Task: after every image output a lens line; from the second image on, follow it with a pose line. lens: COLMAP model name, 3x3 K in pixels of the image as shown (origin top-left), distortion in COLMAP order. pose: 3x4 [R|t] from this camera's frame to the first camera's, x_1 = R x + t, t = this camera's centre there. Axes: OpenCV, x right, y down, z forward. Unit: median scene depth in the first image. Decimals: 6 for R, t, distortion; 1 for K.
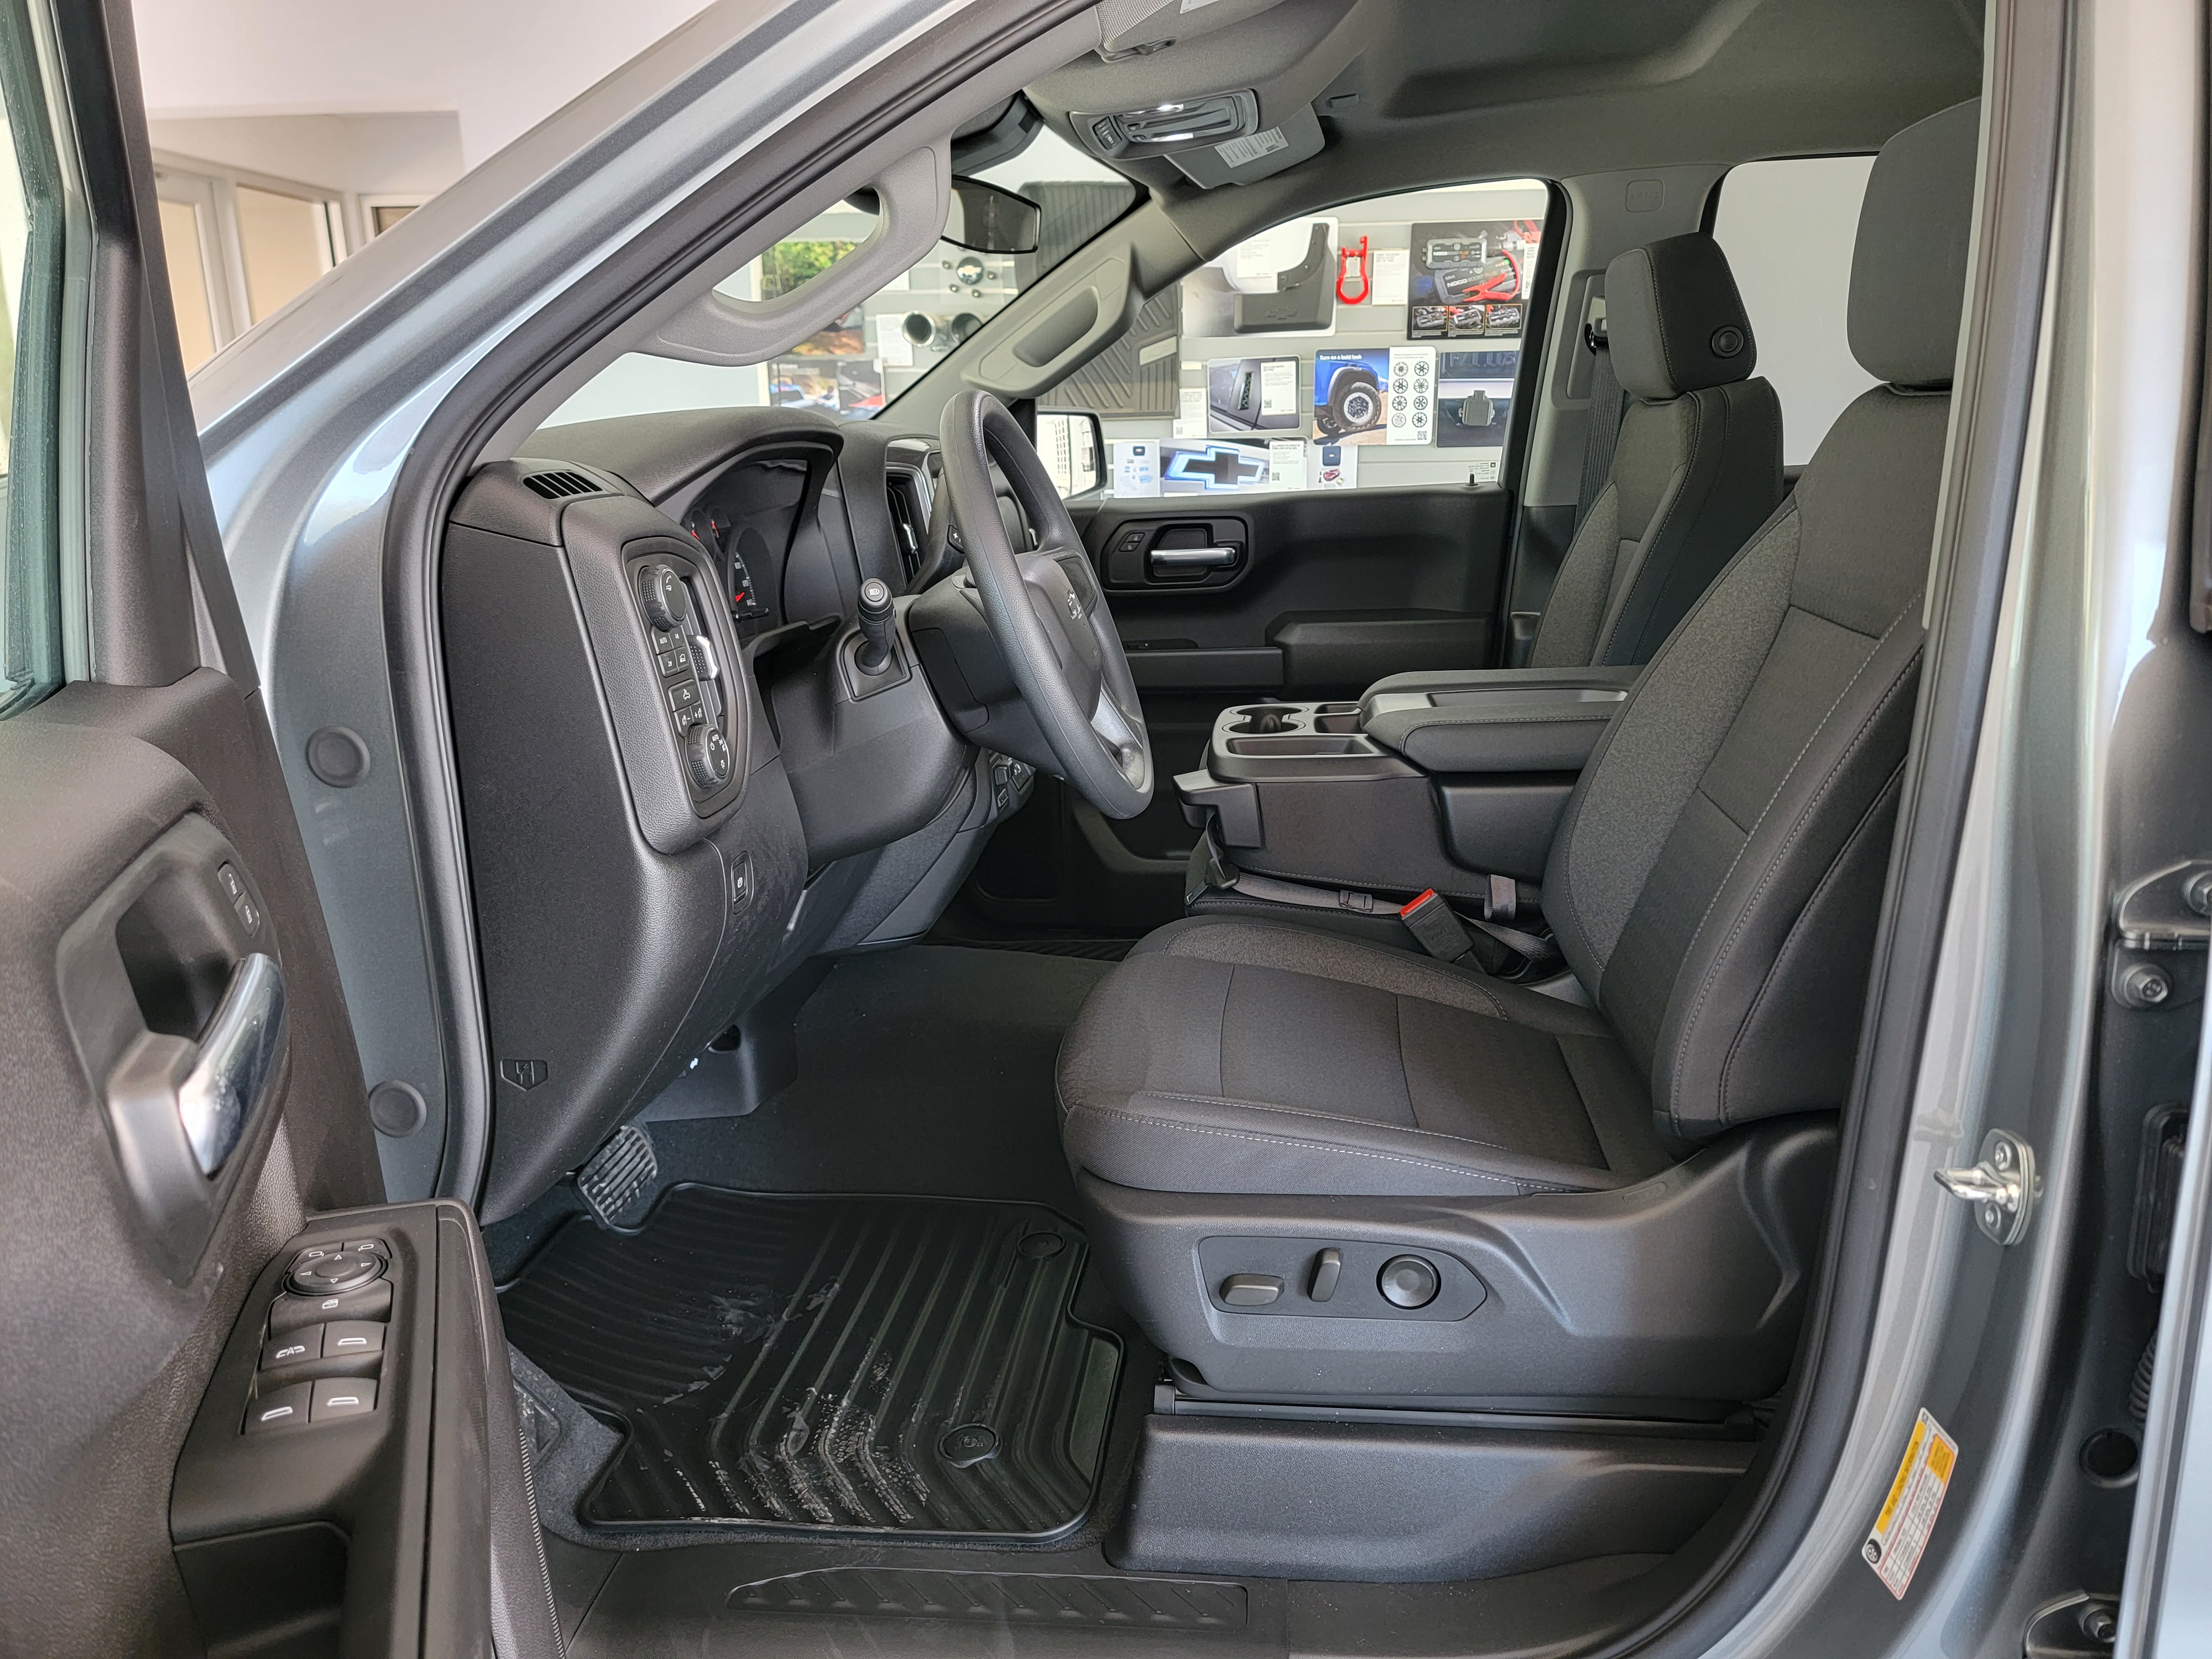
lens RADIAL K [[1545.4, 0, 1109.3], [0, 1545.4, 818.2], [0, 0, 1]] dist [0.074053, -0.068579]
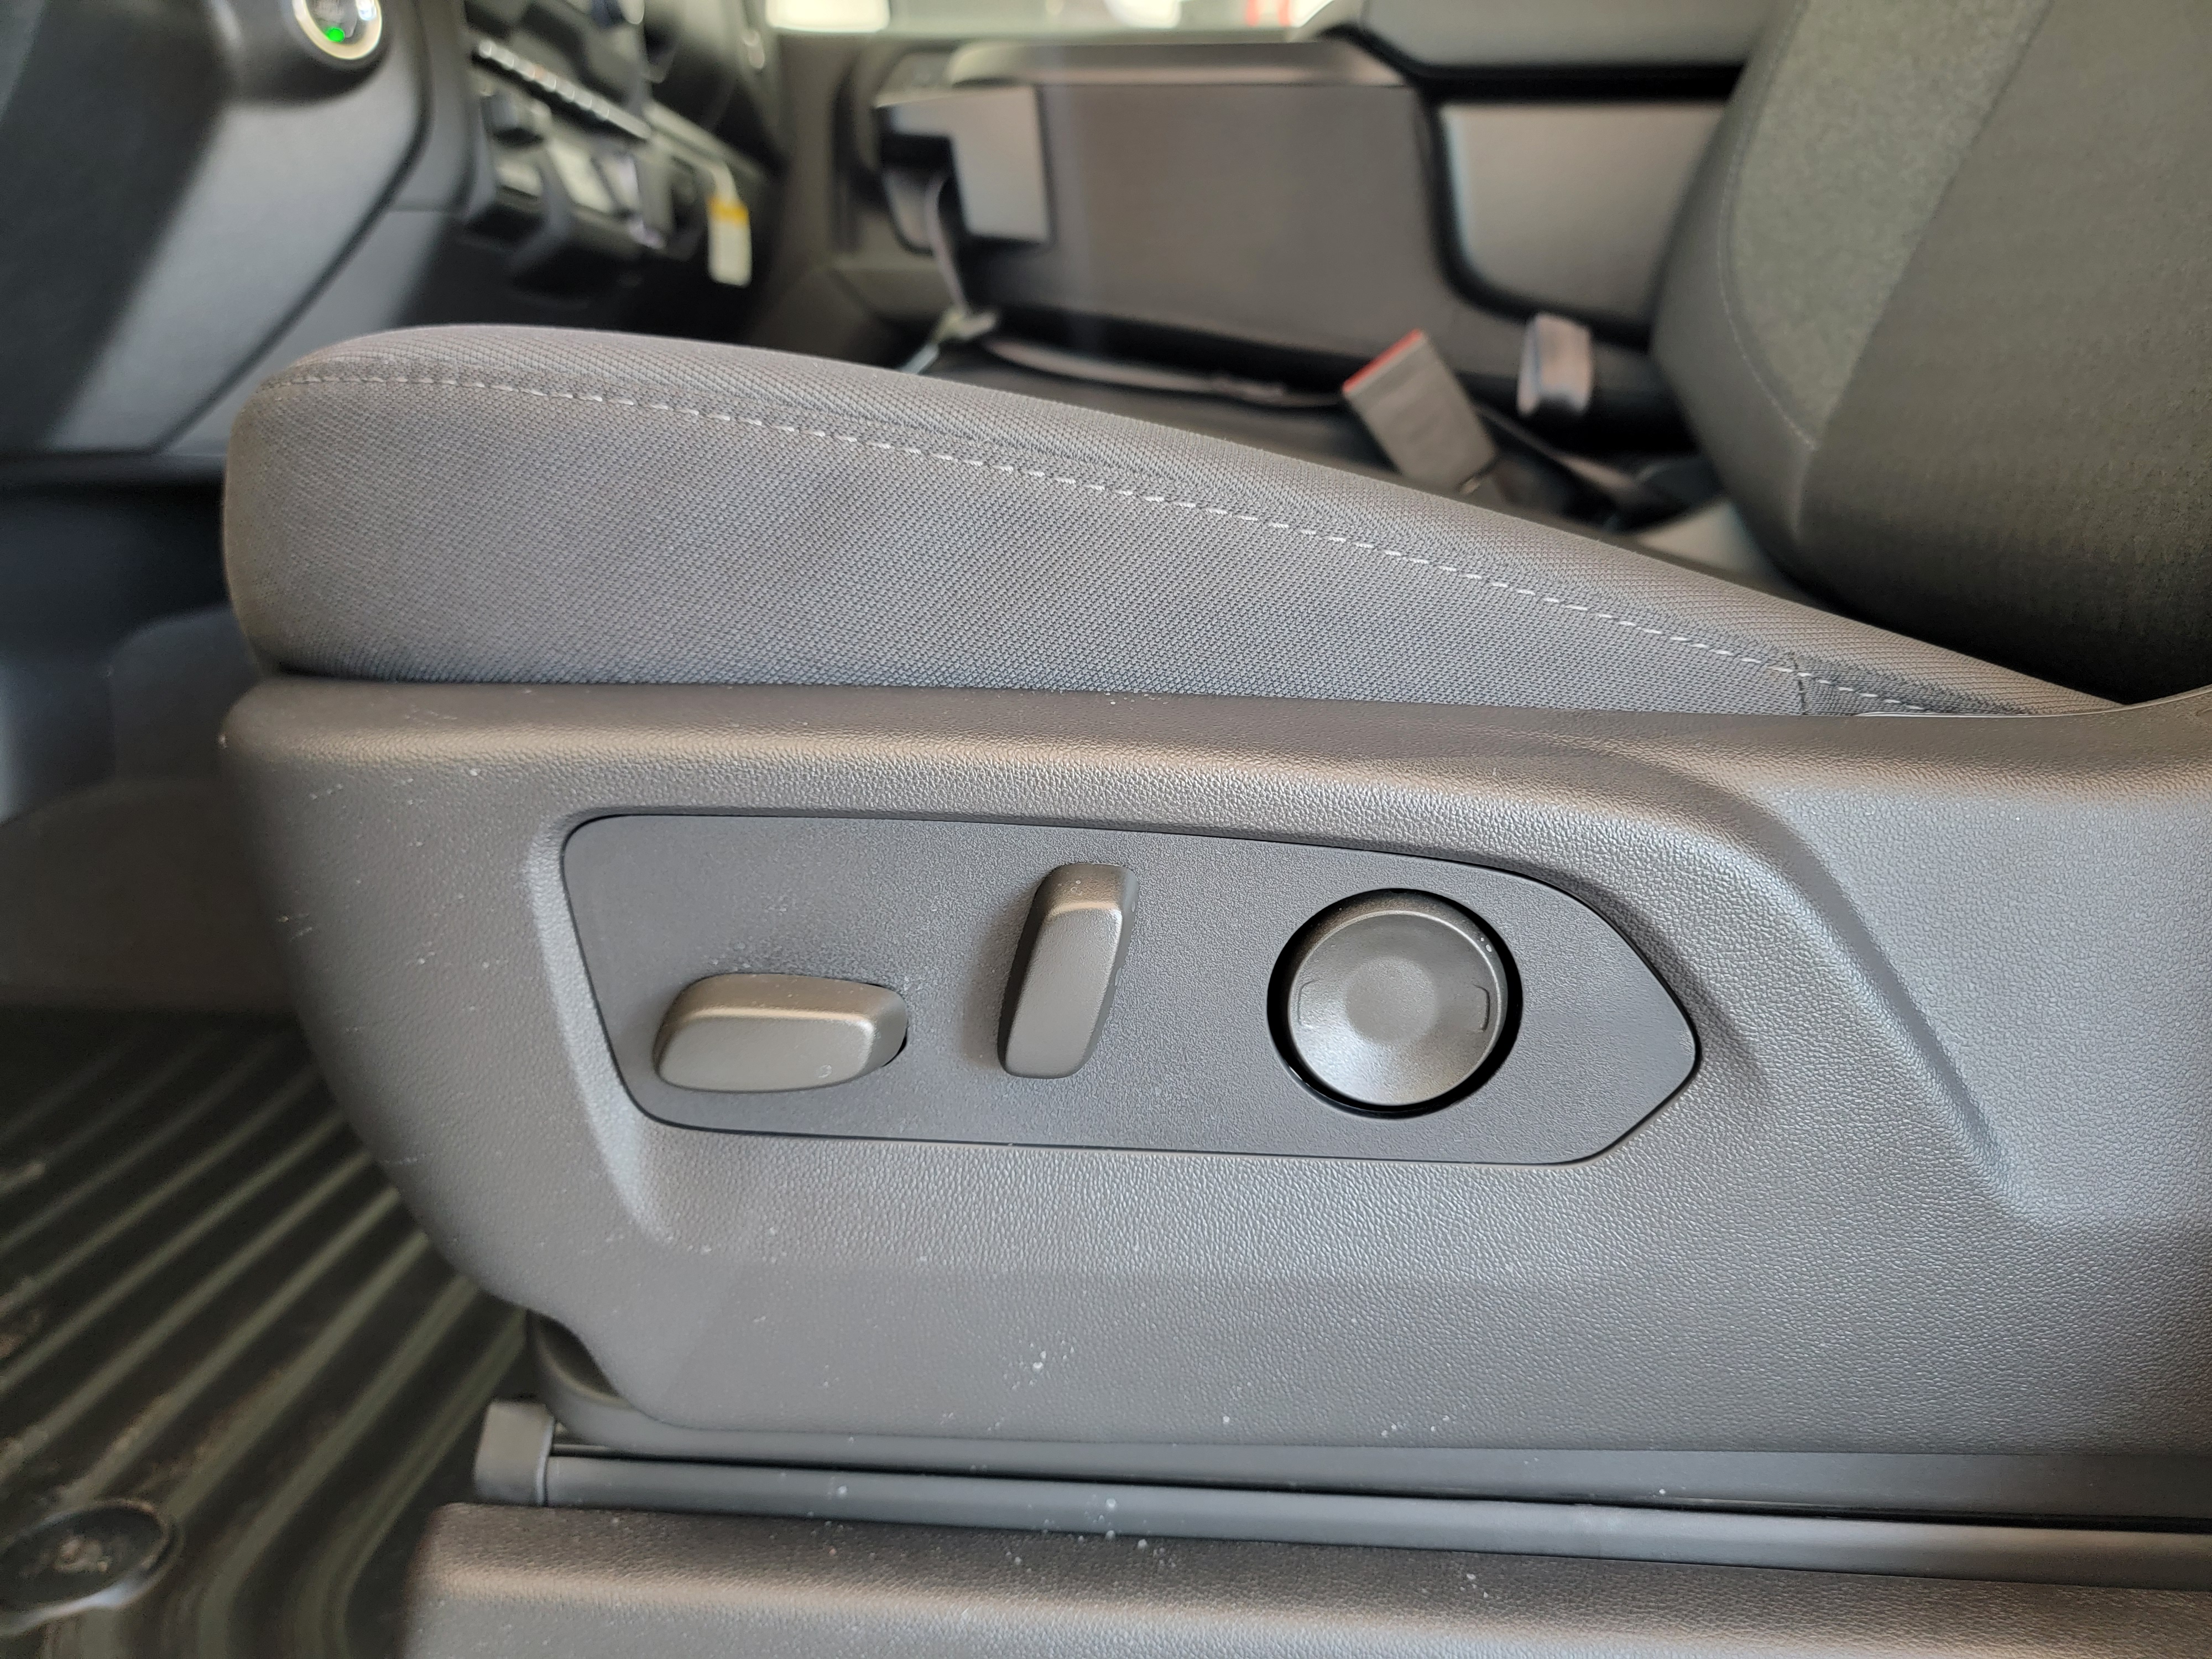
lens RADIAL K [[1545.4, 0, 1110.2], [0, 1545.4, 826.6], [0, 0, 1]] dist [0.074053, -0.068579]
pose [[0.997722, 0.030930, 0.059959, 0.092986], [-0.031504, 0.999466, 0.008650, 0.191257], [-0.059660, -0.010519, 0.998163, 0.536159]]
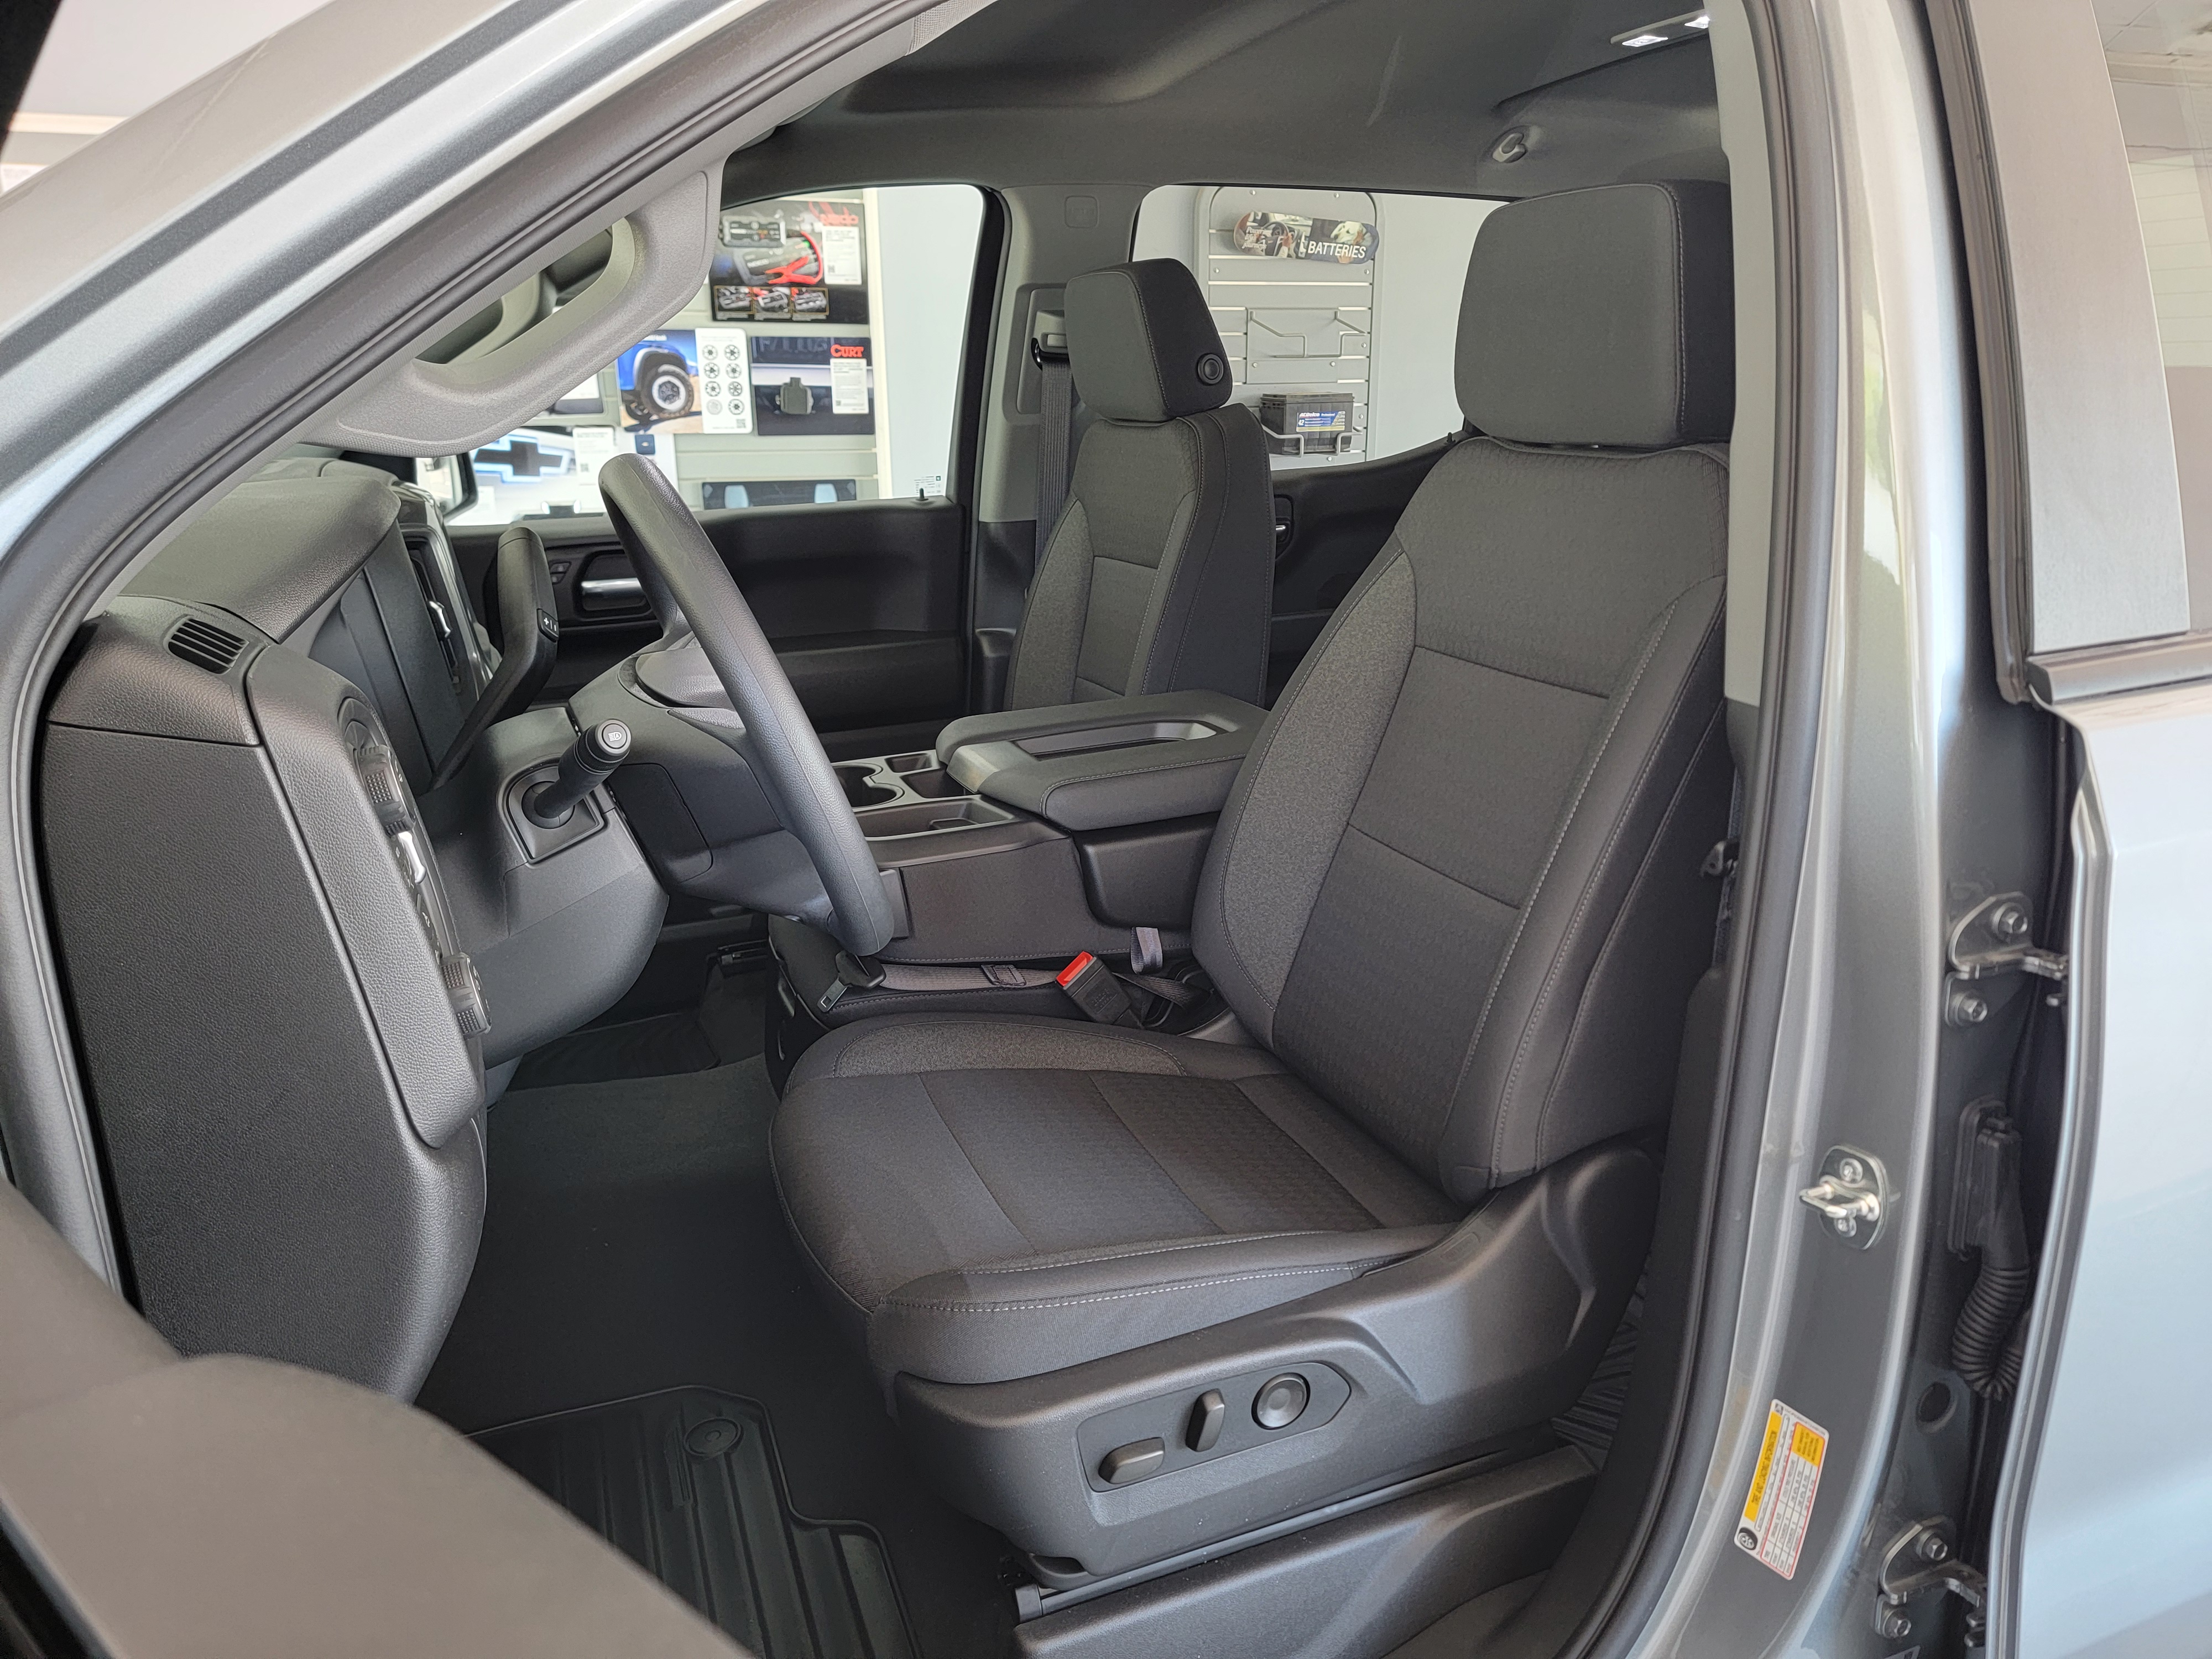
lens RADIAL K [[1545.4, 0, 1101.9], [0, 1545.4, 841.5], [0, 0, 1]] dist [0.074053, -0.068579]
pose [[0.881388, -0.129234, 0.454373, -0.210129], [0.112487, 0.991601, 0.063834, -0.082626], [-0.458806, -0.005151, 0.888522, 0.144488]]
